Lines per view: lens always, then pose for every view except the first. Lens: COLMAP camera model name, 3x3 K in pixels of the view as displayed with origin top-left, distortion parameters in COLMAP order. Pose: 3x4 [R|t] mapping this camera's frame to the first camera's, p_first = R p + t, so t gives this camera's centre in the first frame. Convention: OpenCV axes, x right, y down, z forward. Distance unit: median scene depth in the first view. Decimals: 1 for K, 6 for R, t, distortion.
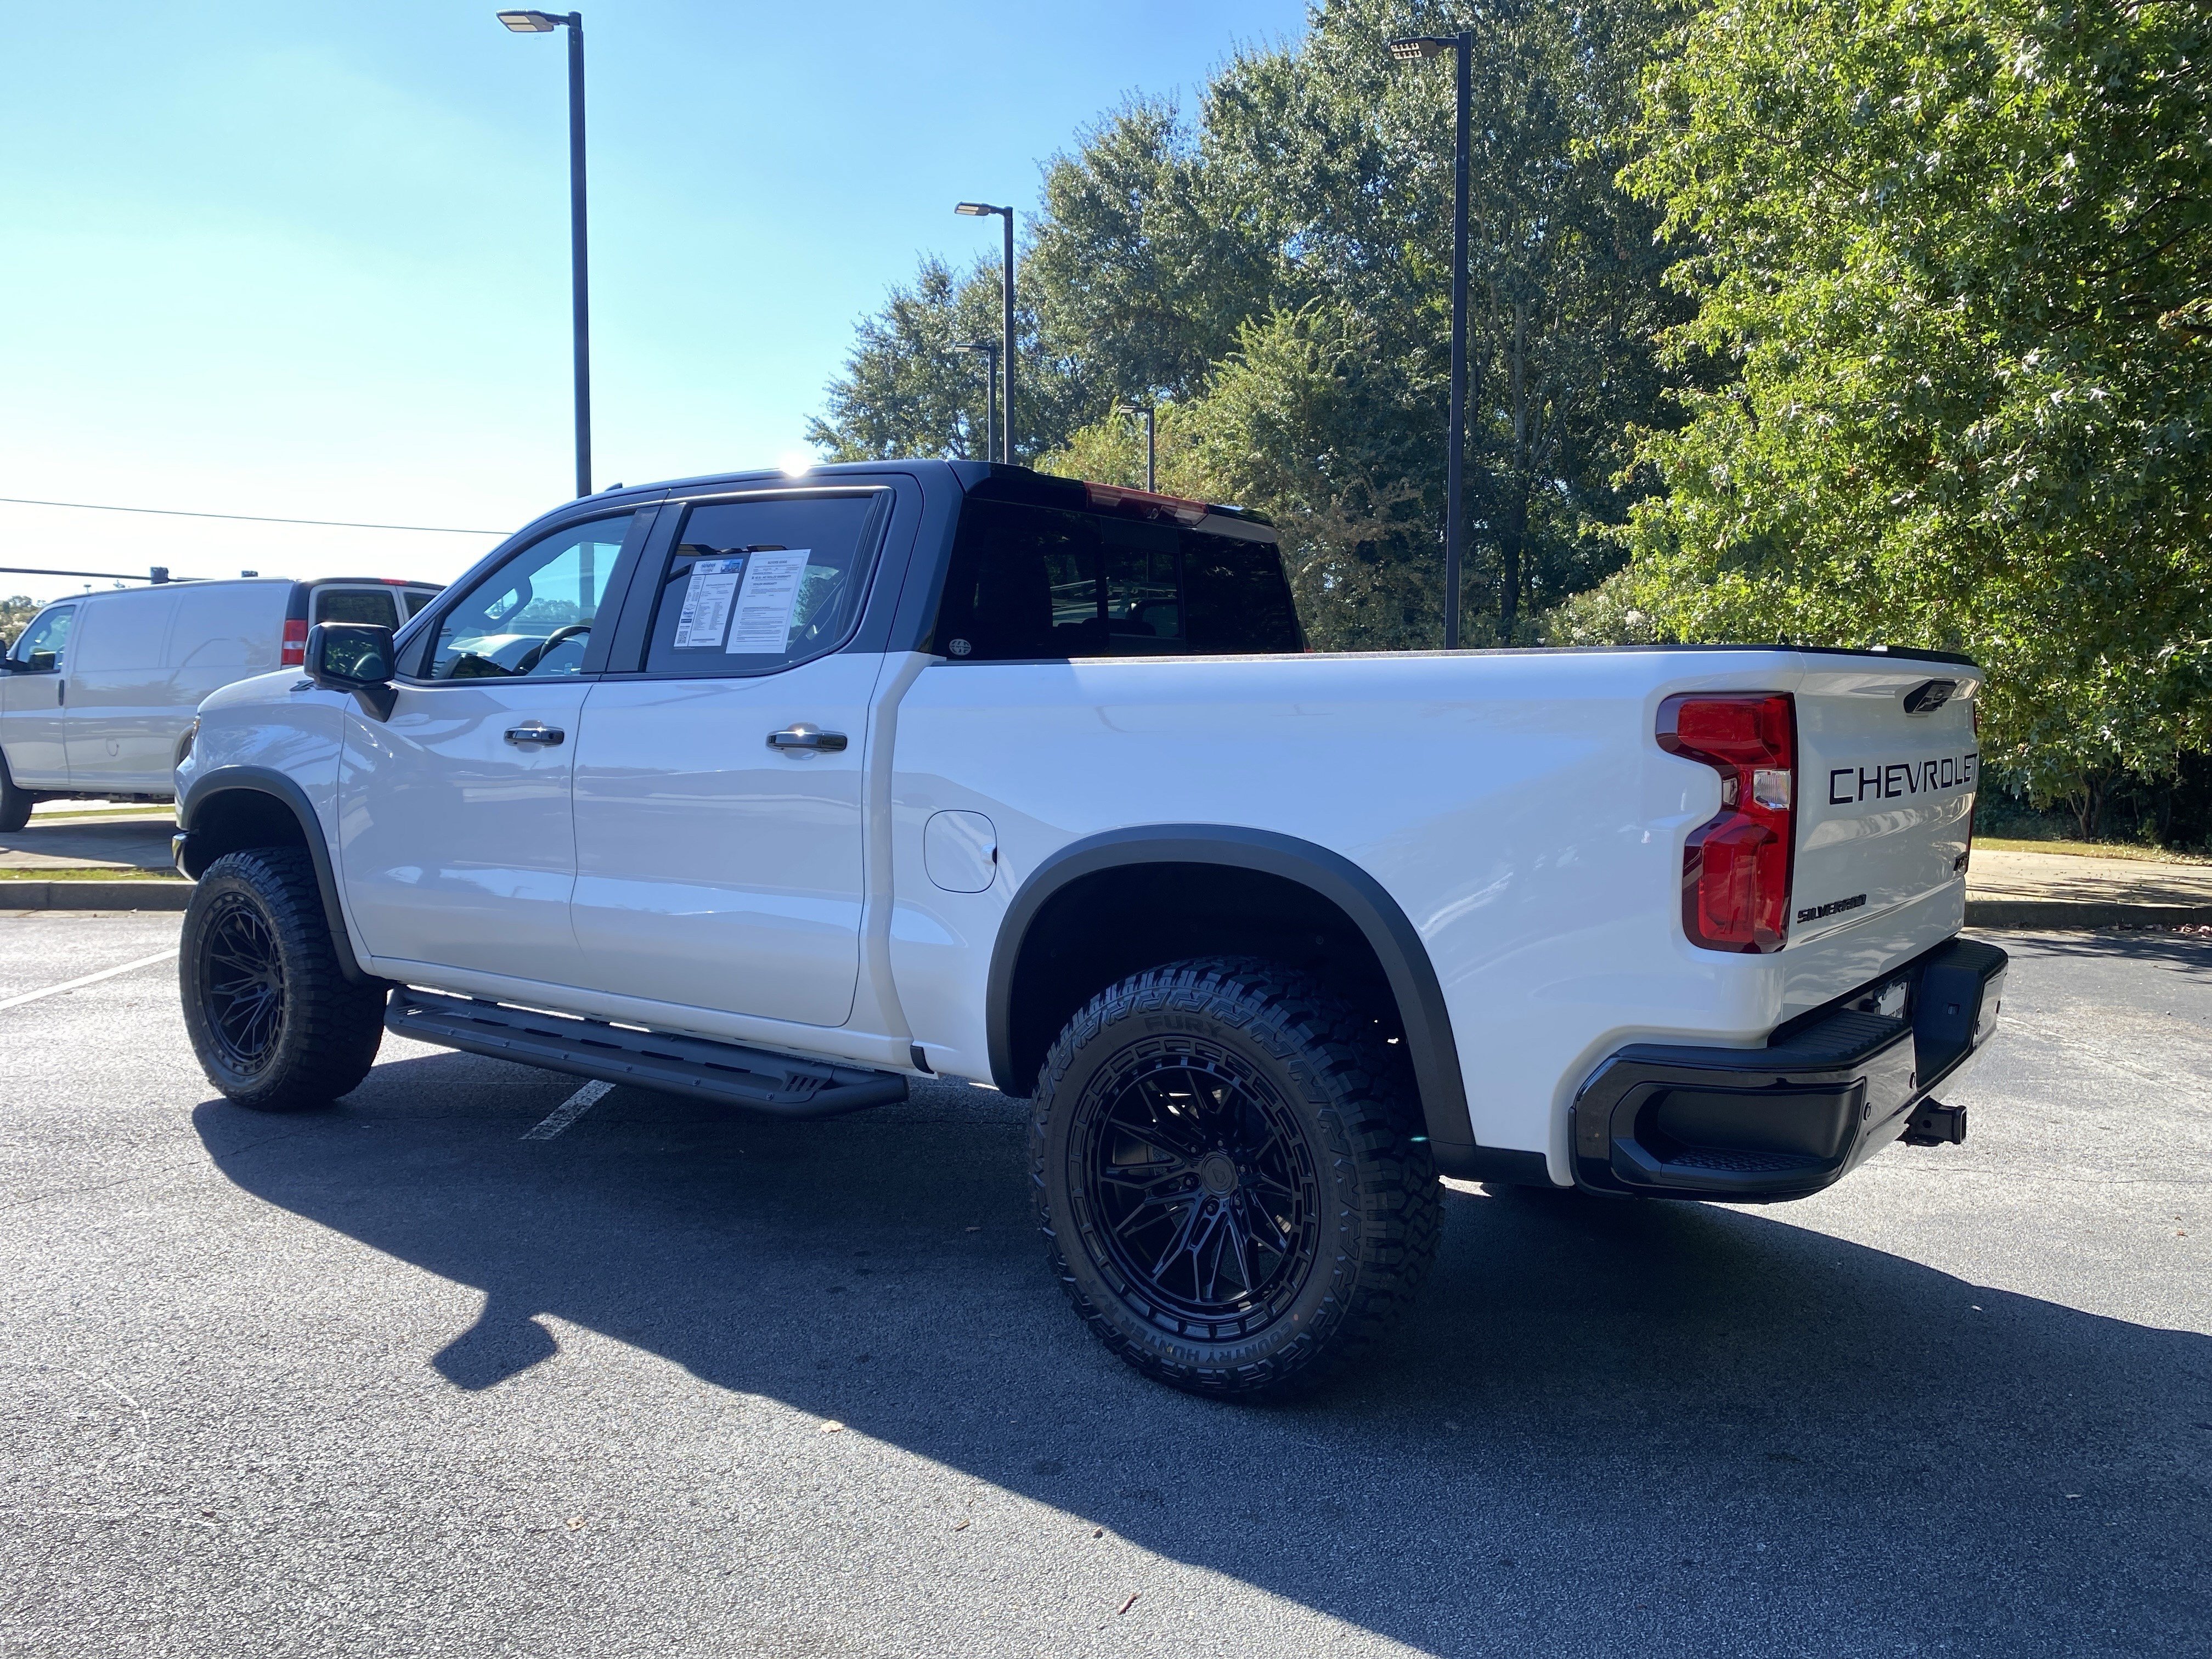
lens RADIAL K [[1771.5, 0, 1084.7], [0, 1771.5, 831.4], [0, 0, 1]] dist [0.041068, -0.134369]
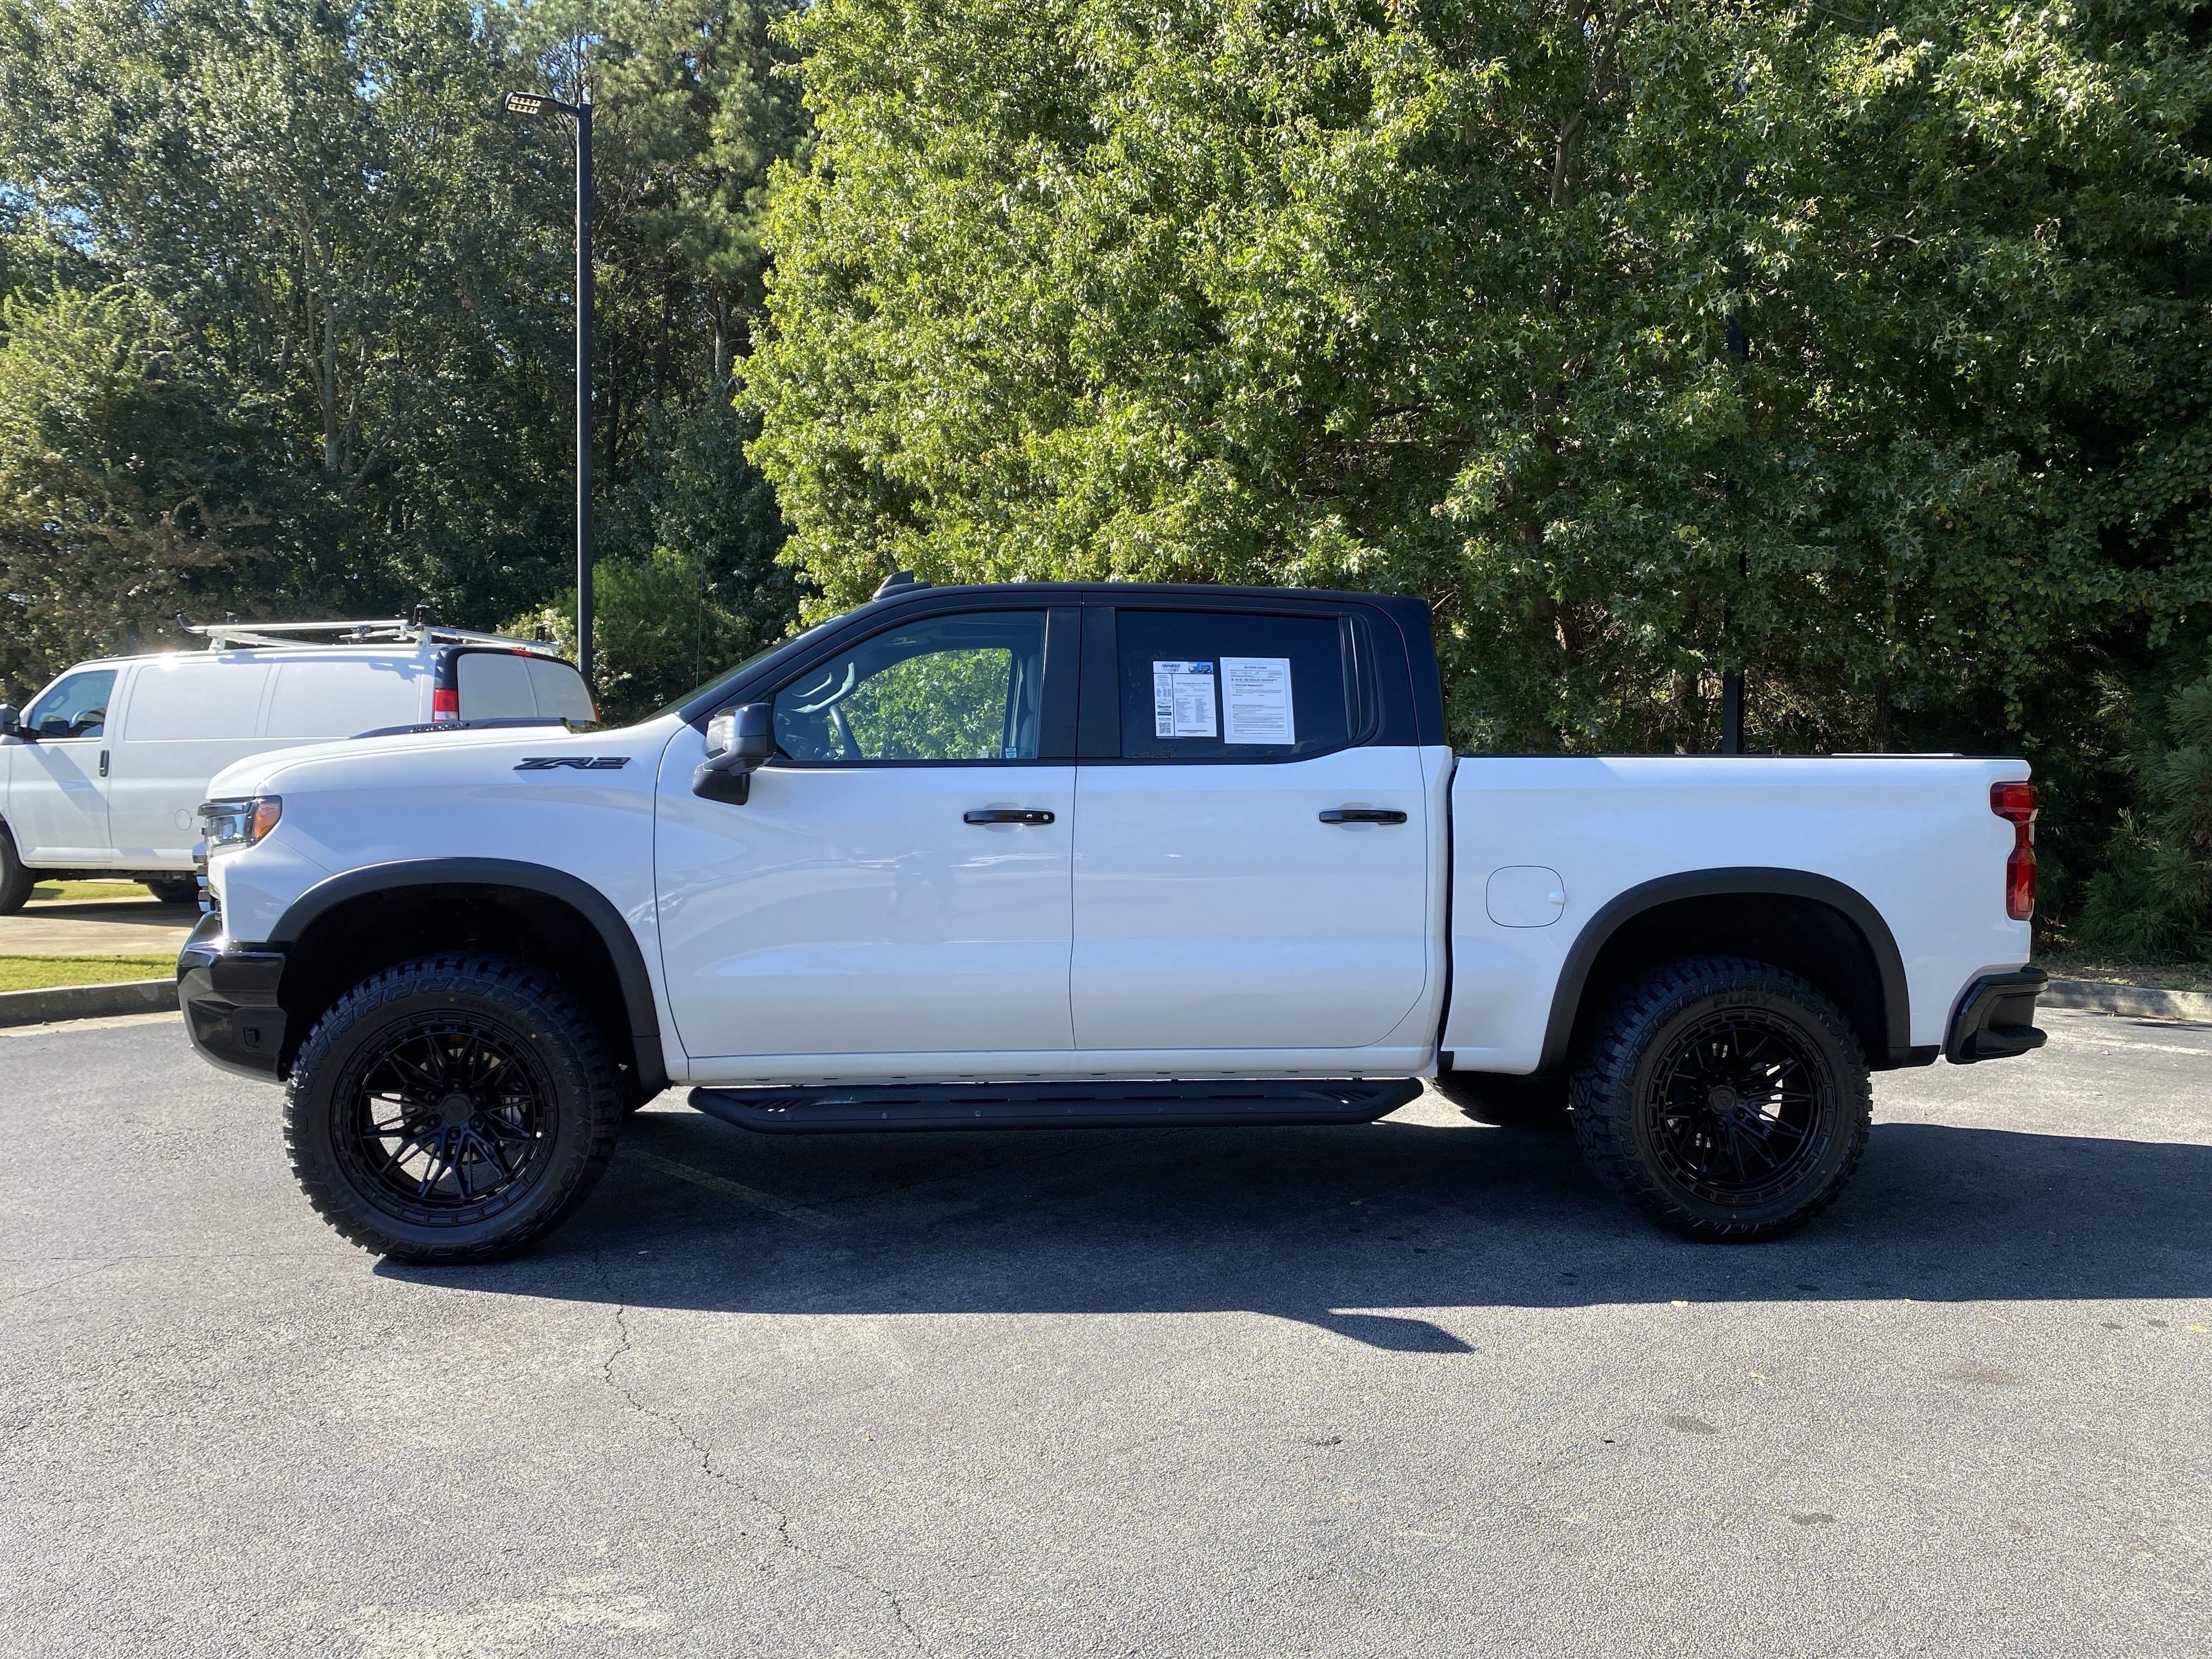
lens RADIAL K [[1740.9, 0, 1106.0], [0, 1740.9, 829.5], [0, 0, 1]] dist [0.089206, -0.066853]
pose [[0.719436, -0.030509, 0.693888, -0.145293], [0.044797, 0.998993, -0.002523, -0.005999], [-0.693113, 0.032899, 0.720078, 0.030835]]
